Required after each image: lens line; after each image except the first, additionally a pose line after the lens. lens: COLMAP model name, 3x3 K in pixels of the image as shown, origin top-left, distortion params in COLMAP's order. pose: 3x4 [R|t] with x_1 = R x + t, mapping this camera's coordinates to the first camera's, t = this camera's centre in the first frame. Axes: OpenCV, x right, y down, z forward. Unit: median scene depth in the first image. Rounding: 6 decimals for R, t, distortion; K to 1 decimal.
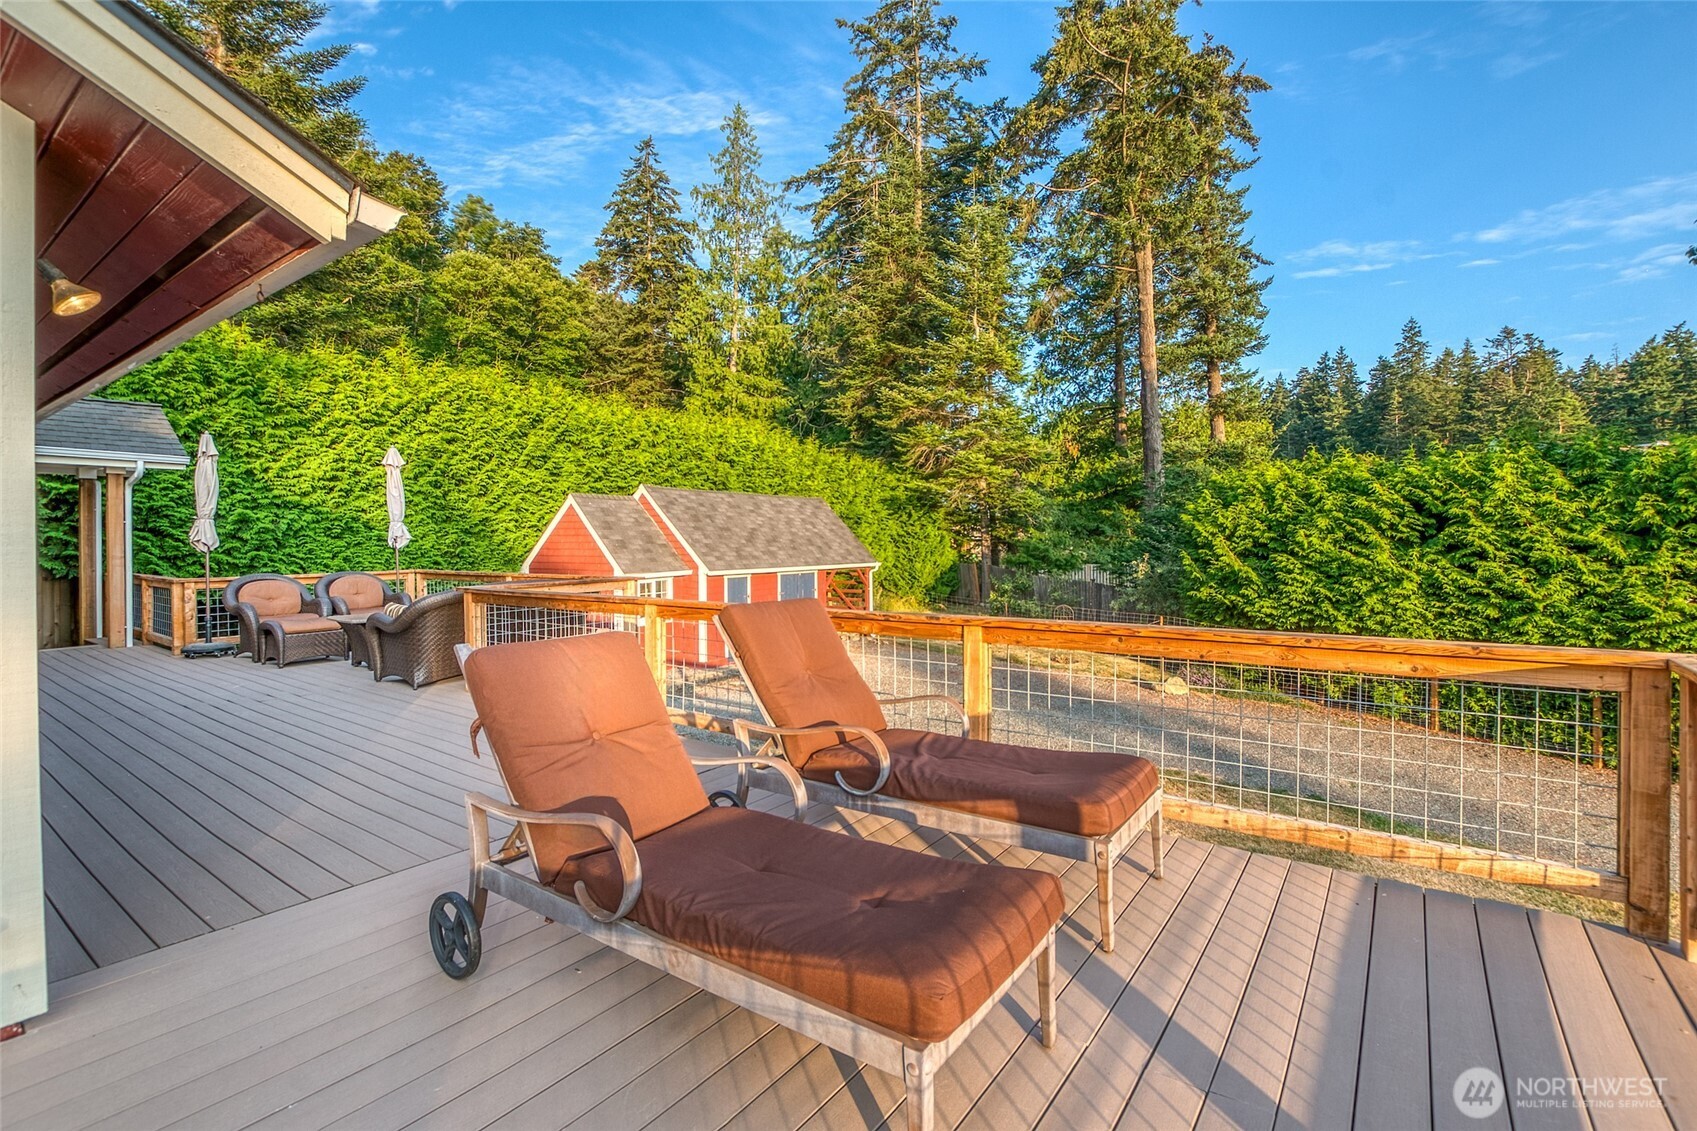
lens RADIAL K [[769.3, 0, 839.6], [0, 769.3, 544.6], [0, 0, 1]] dist [-0.023538, 0.003695]
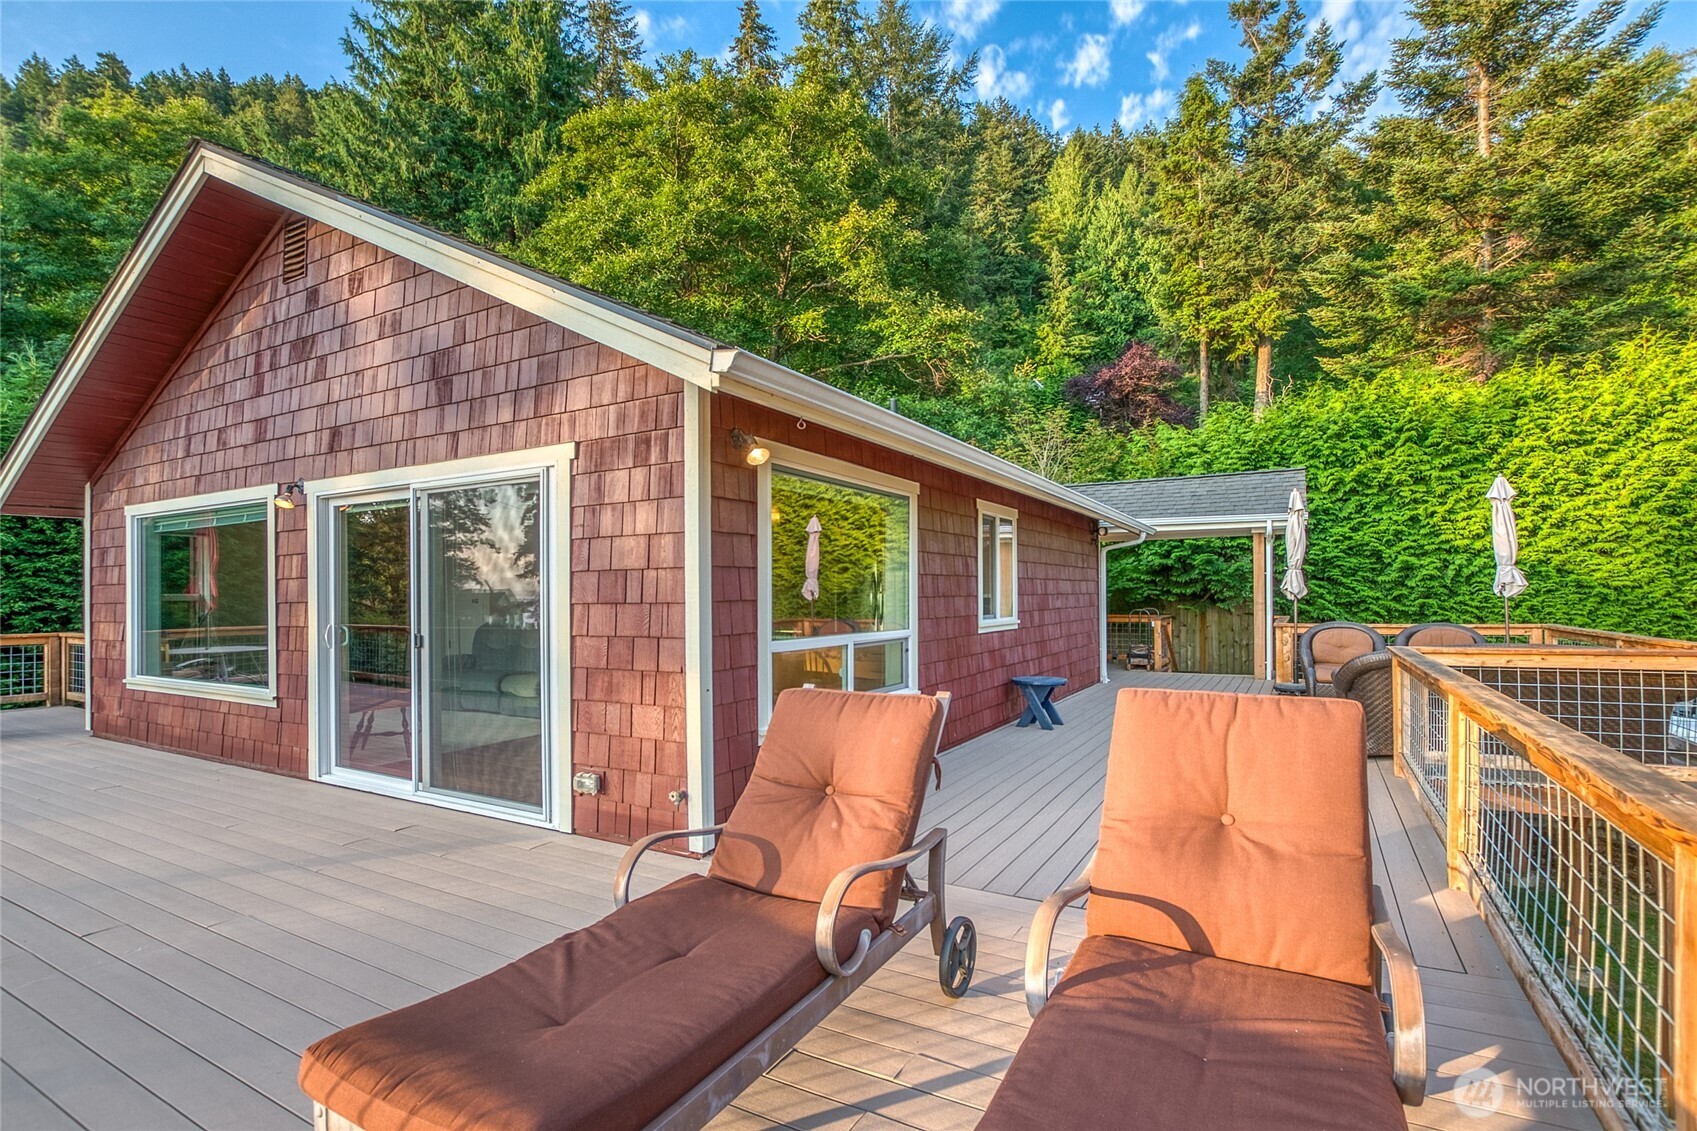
lens RADIAL K [[769.3, 0, 834.8], [0, 769.3, 594.3], [0, 0, 1]] dist [-0.023538, 0.003695]
pose [[0.141601, 0.003306, -0.989918, 0.064526], [0.001219, 0.999993, 0.003514, -0.001065], [0.989923, -0.001704, 0.141596, 0.080824]]
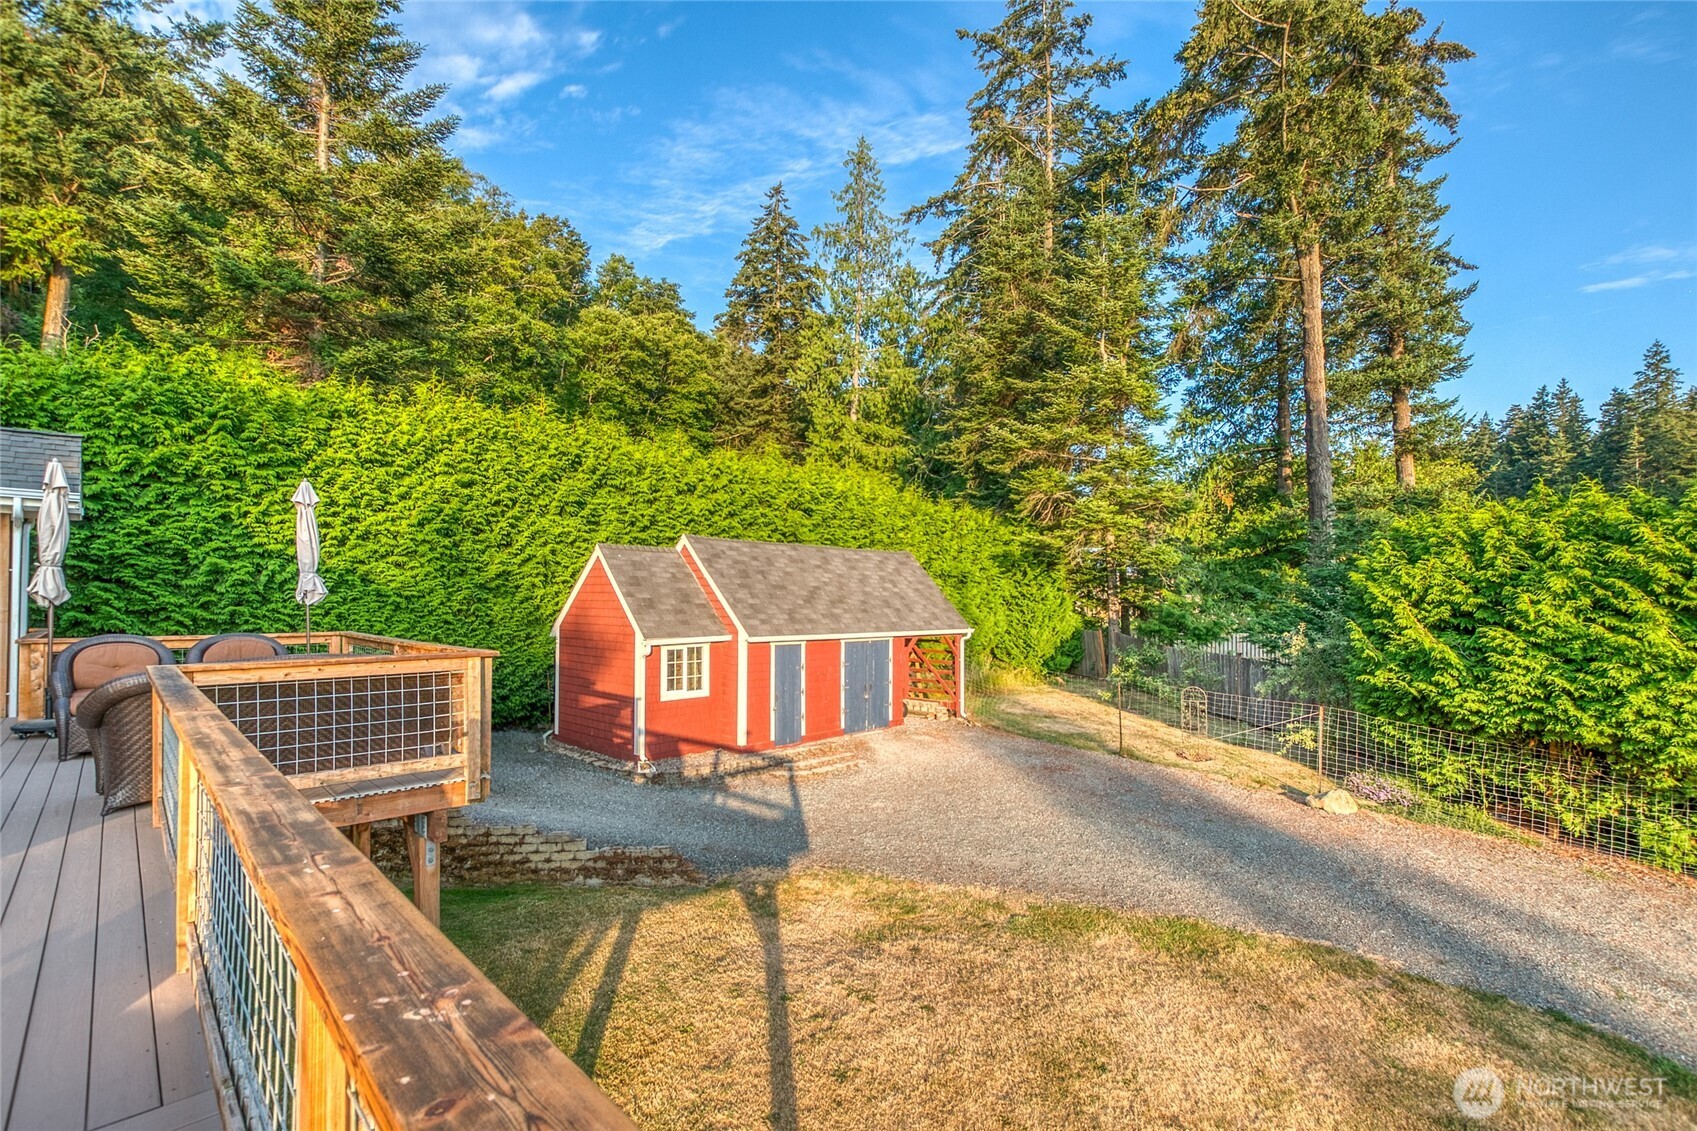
lens RADIAL K [[828.5, 0, 862.2], [0, 828.5, 591.3], [0, 0, 1]] dist [-0.026168, 0.005037]
pose [[0.991758, 0.009630, -0.127766, 0.056891], [-0.011864, 0.999790, -0.016734, -0.001100], [0.127578, 0.018112, 0.991663, 0.105659]]
